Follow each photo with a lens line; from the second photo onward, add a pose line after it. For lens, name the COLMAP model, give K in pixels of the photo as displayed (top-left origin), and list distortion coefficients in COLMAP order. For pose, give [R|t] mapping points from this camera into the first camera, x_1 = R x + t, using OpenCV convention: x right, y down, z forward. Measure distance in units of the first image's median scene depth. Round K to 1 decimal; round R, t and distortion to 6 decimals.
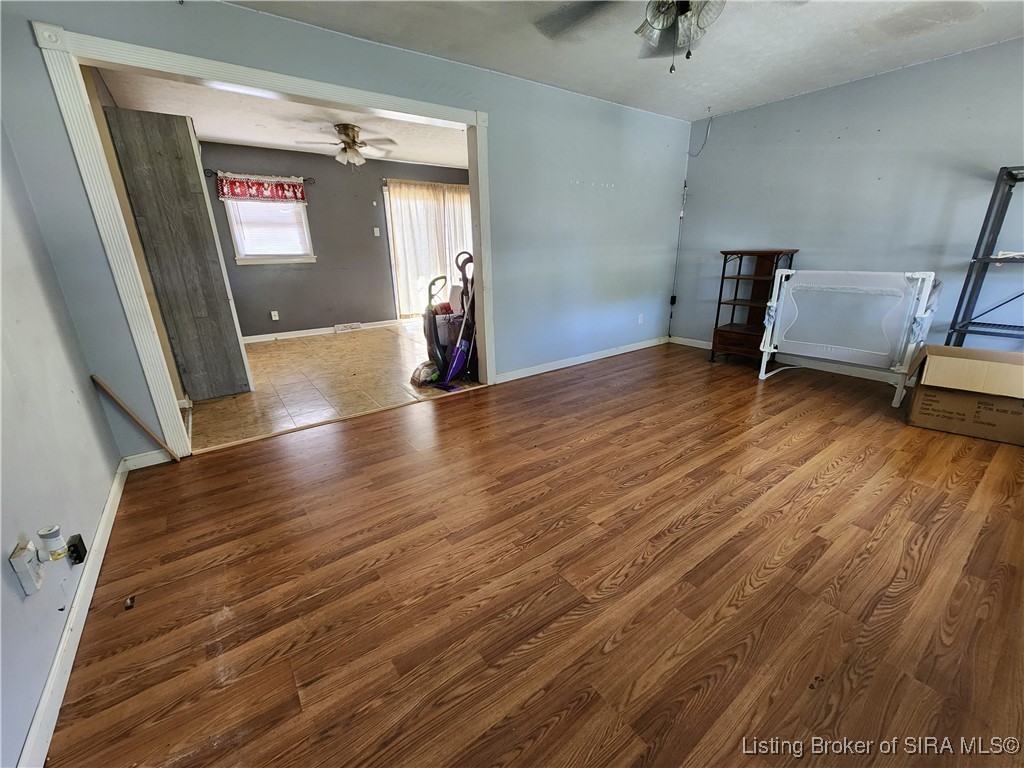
lens RADIAL K [[416.1, 0, 512.9], [0, 416.1, 383.6], [0, 0, 1]] dist [0.002122, -0.001813]
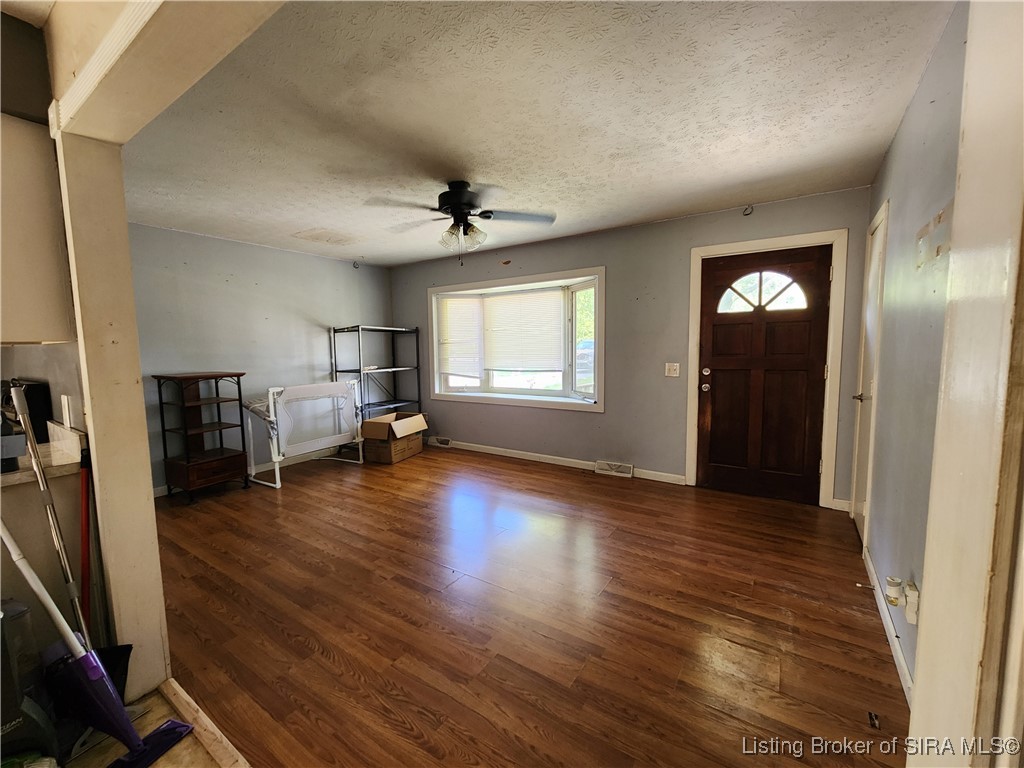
lens RADIAL K [[416.1, 0, 518.2], [0, 416.1, 390.3], [0, 0, 1]] dist [0.002122, -0.001813]
pose [[-0.347280, -0.074619, 0.934788, -0.407915], [0.310677, 0.931380, 0.189766, -0.176444], [-0.884803, 0.356319, -0.300267, 0.482624]]
